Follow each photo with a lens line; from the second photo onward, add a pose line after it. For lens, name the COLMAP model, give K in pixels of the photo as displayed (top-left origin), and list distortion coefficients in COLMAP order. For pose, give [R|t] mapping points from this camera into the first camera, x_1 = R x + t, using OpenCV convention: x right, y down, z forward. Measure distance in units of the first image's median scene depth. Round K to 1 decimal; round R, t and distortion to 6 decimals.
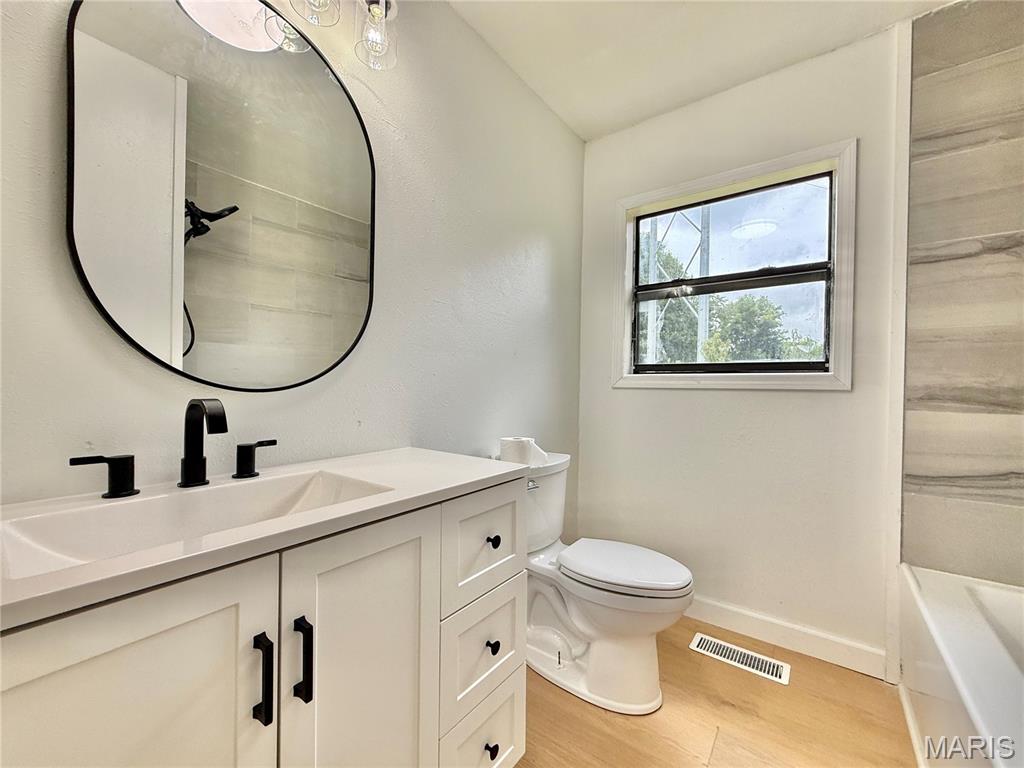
lens RADIAL K [[412.9, 0, 512.0], [0, 412.9, 384.0], [0, 0, 1]] dist [-0.000946, -0.000491]
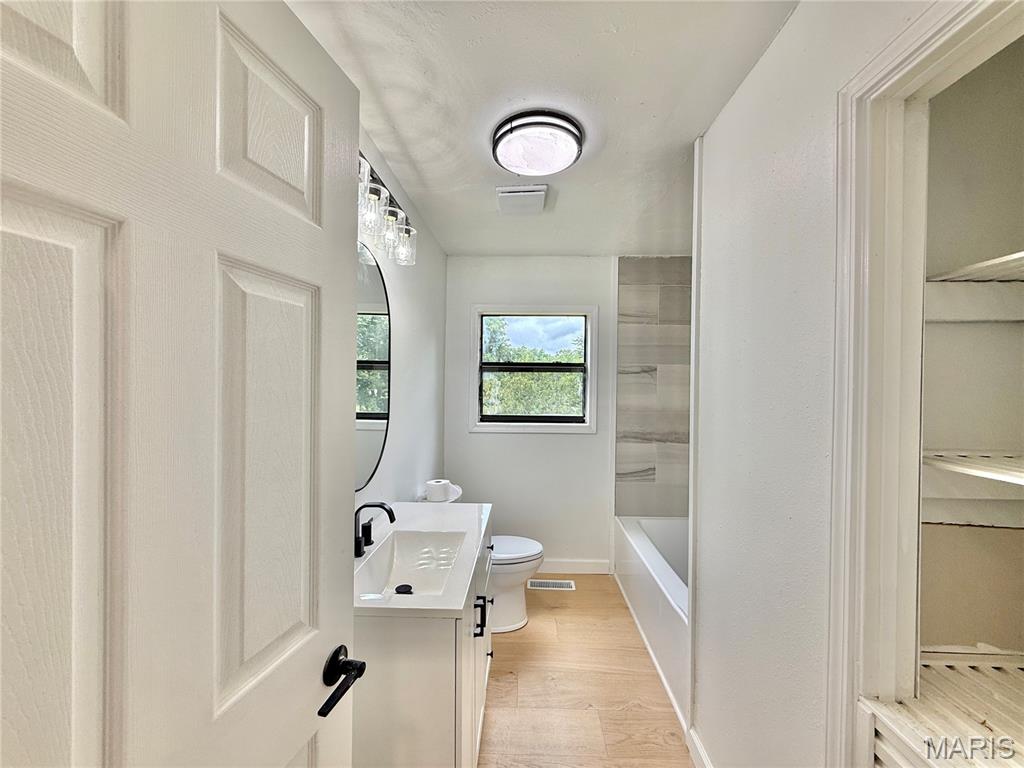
lens RADIAL K [[412.9, 0, 512.0], [0, 412.9, 384.0], [0, 0, 1]] dist [-0.000946, -0.000491]
pose [[0.812656, 0.002123, 0.582740, -0.630491], [-0.001657, 0.999998, -0.001332, -0.208460], [-0.582742, 0.000116, 0.812657, -0.357739]]
